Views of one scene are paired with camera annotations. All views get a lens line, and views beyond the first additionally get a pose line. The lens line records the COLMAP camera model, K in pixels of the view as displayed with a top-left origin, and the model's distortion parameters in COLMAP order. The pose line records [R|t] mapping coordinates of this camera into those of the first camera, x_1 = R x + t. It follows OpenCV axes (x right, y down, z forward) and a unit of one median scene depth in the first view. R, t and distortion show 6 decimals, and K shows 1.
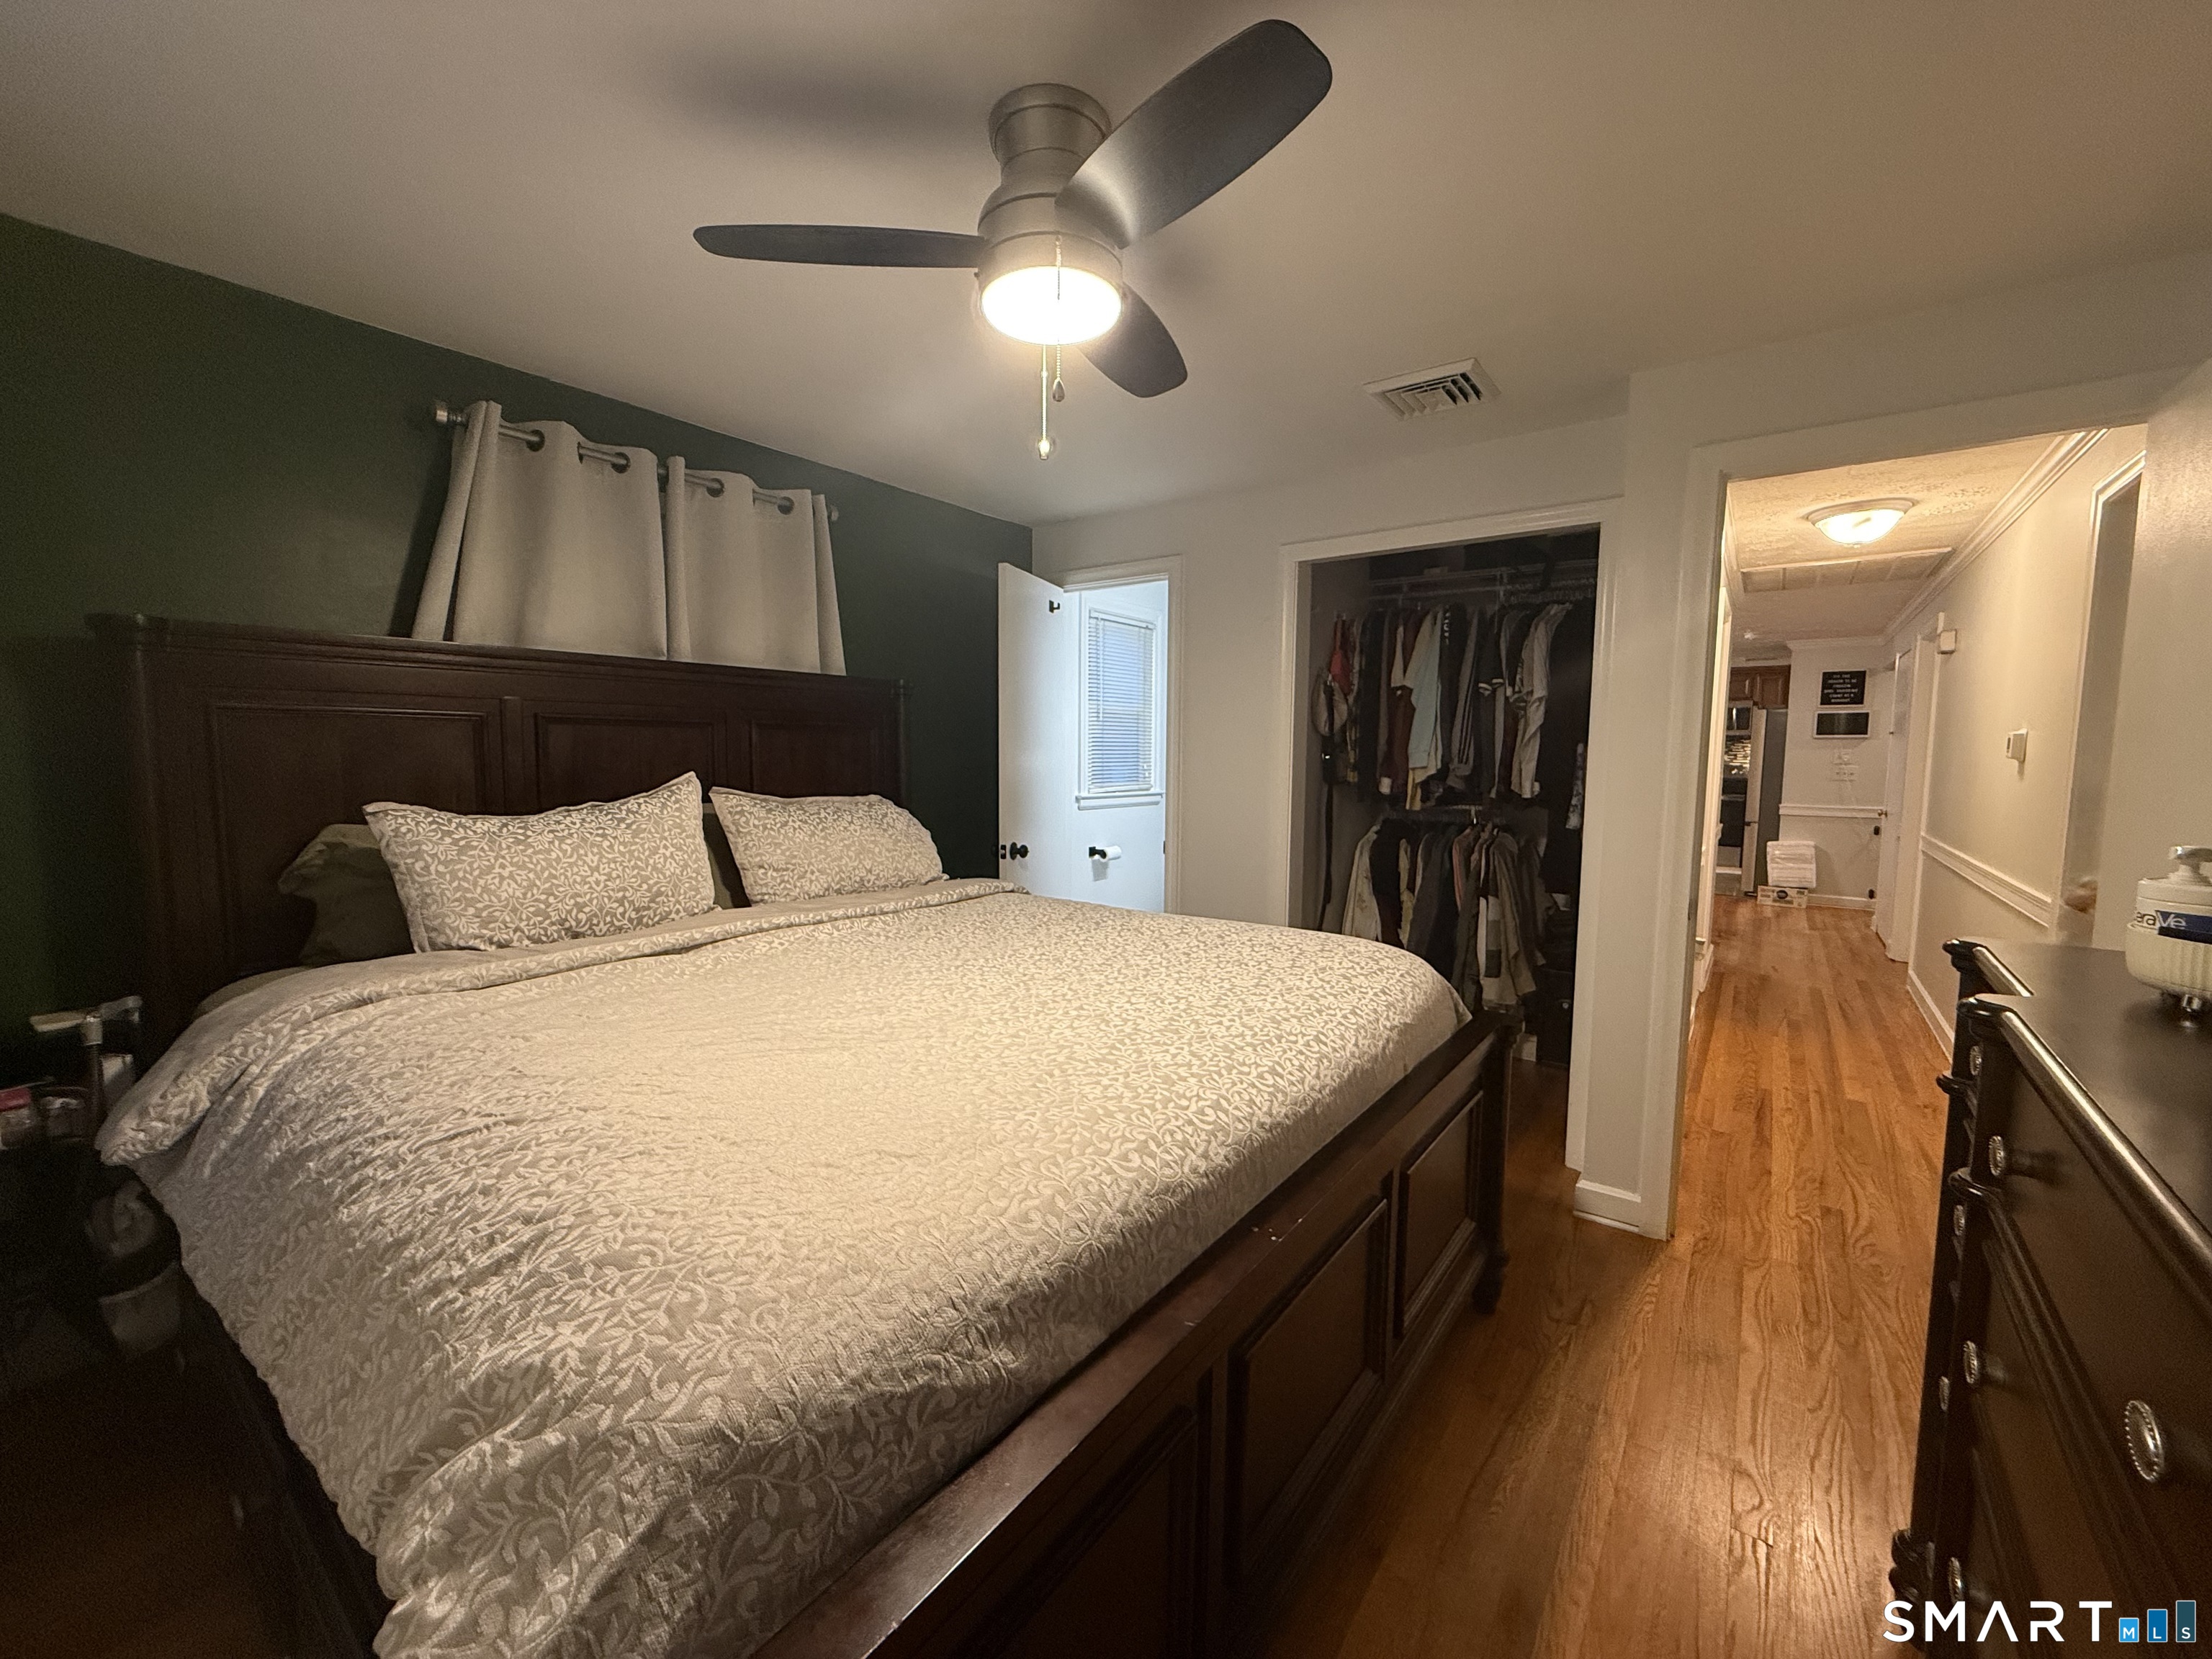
lens RADIAL K [[880.8, 0, 1094.6], [0, 880.8, 828.5], [0, 0, 1]] dist [0.001515, -0.000303]
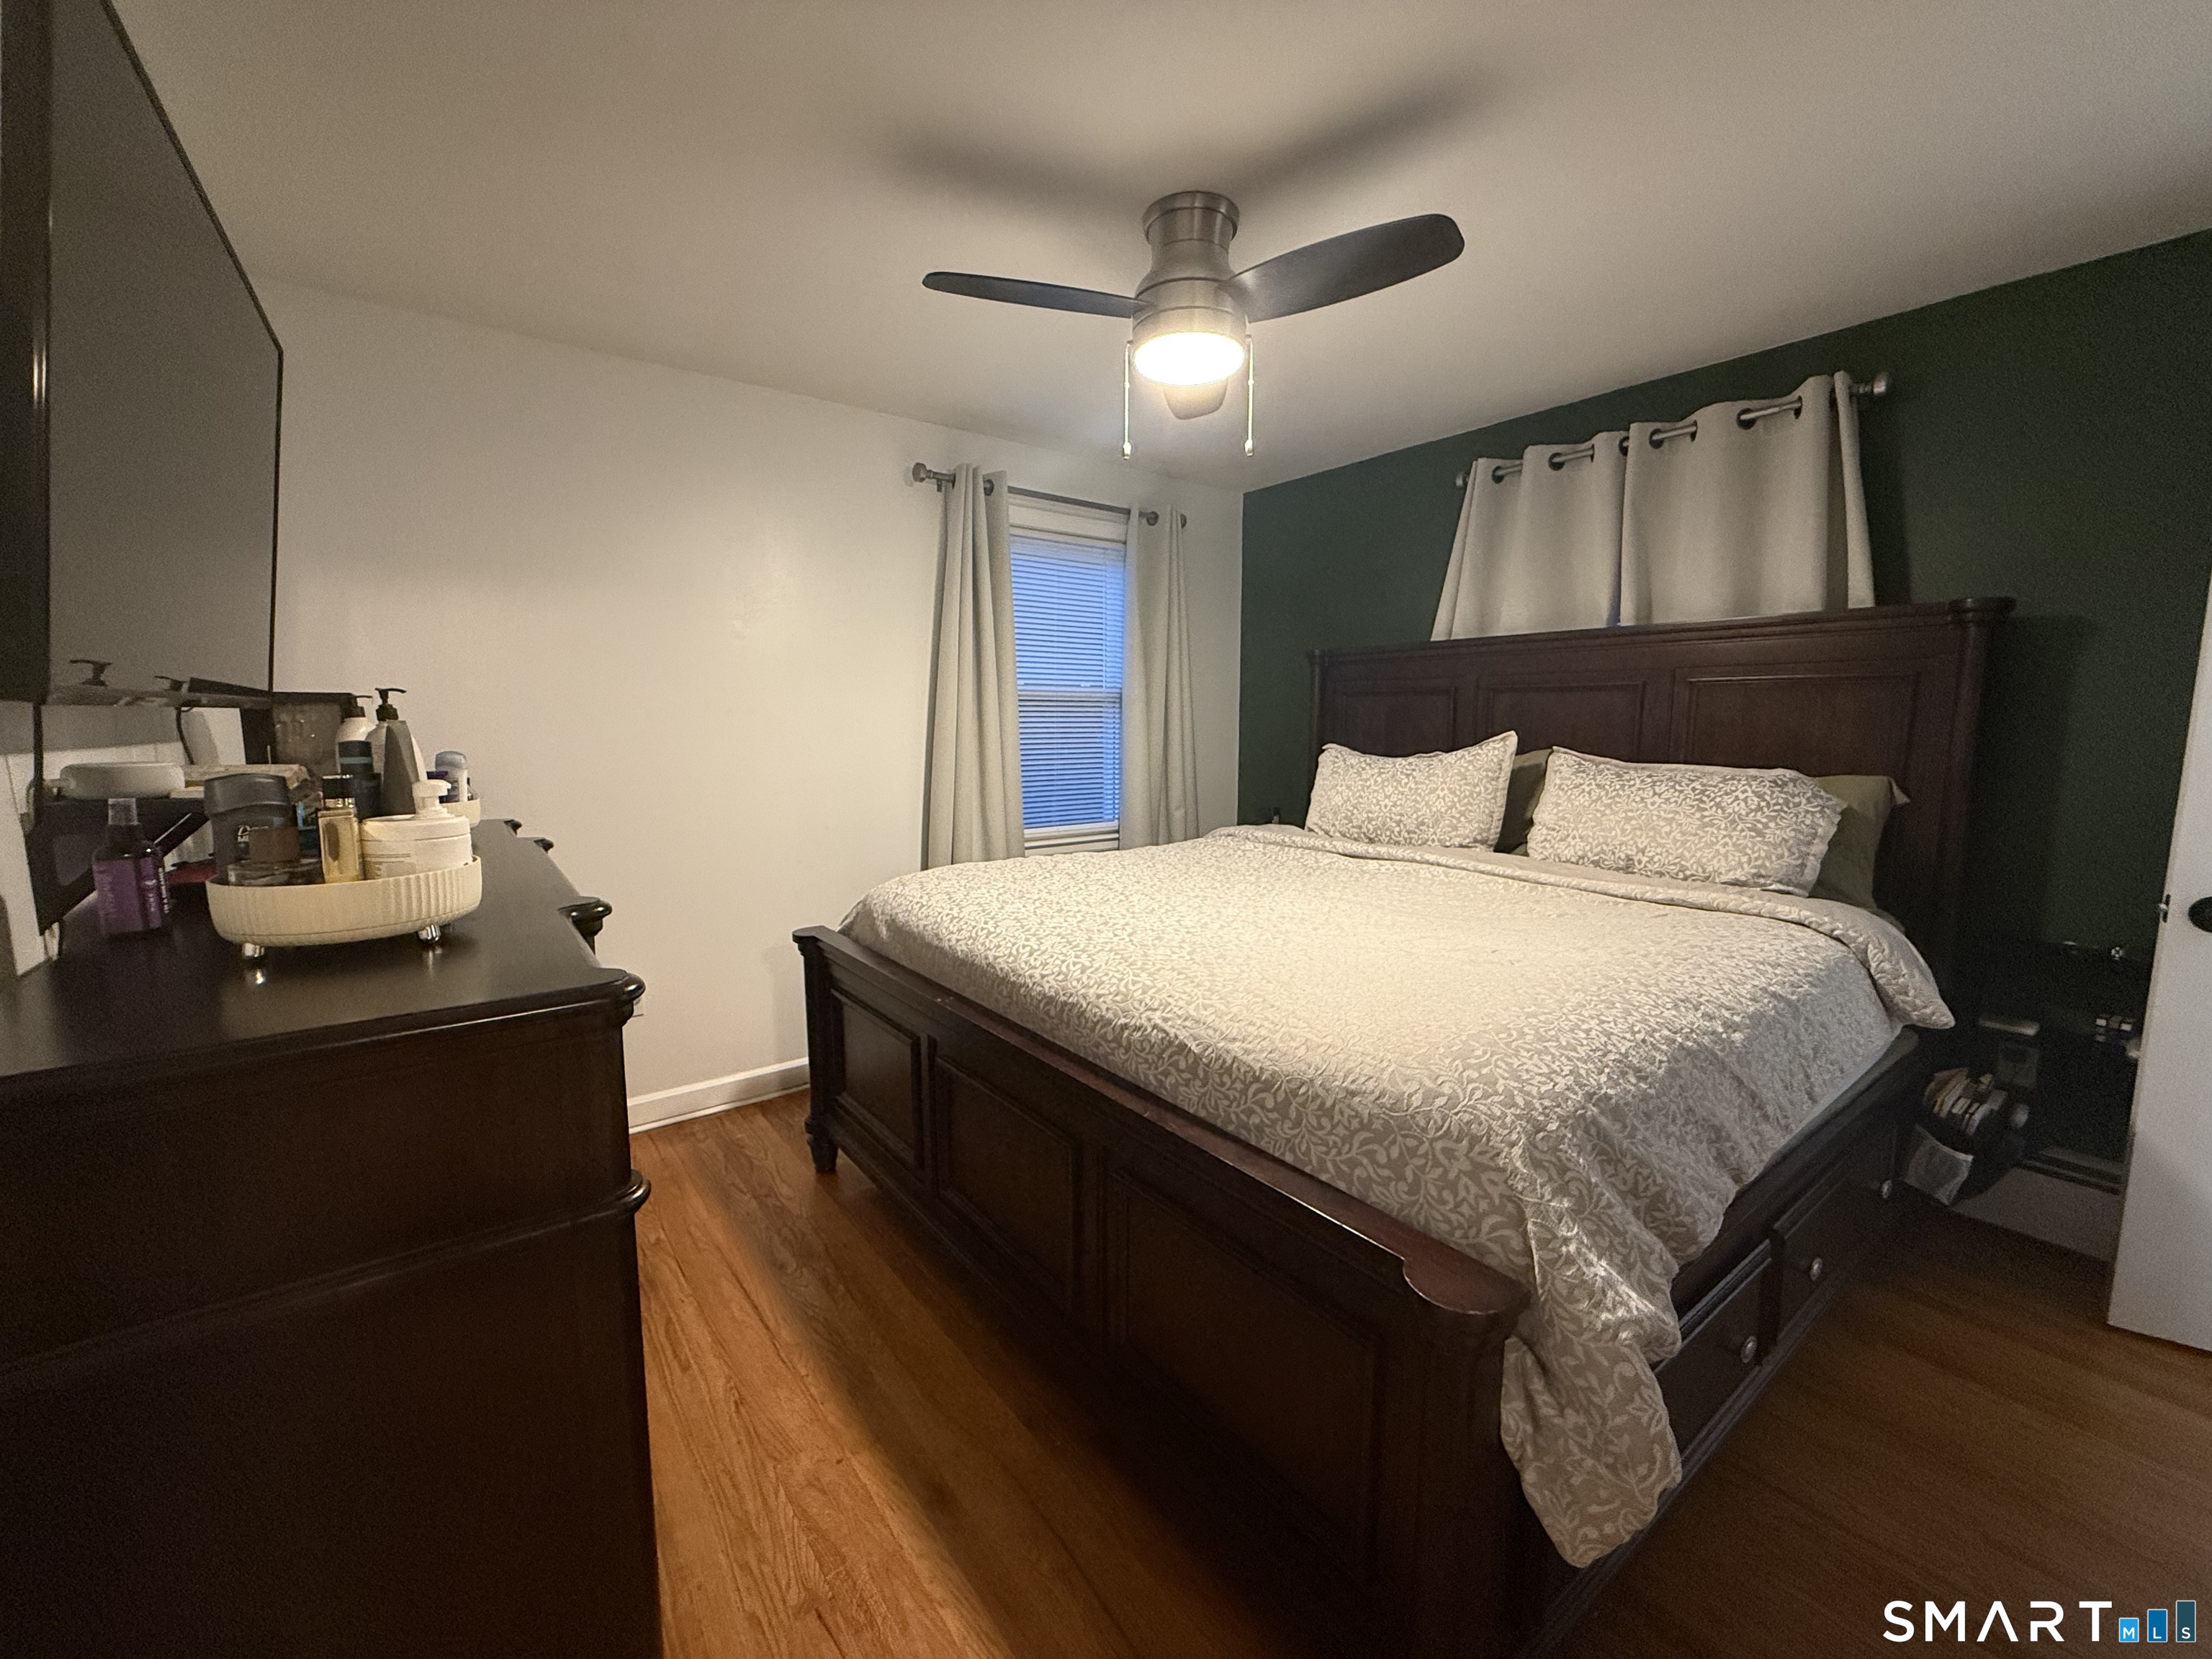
lens RADIAL K [[880.8, 0, 1096.4], [0, 880.8, 829.4], [0, 0, 1]] dist [0.001515, -0.000303]
pose [[-0.263823, 0.114503, -0.957751, 0.819091], [-0.087675, 0.985972, 0.142029, -0.055271], [0.960578, 0.121442, -0.250083, 0.811098]]
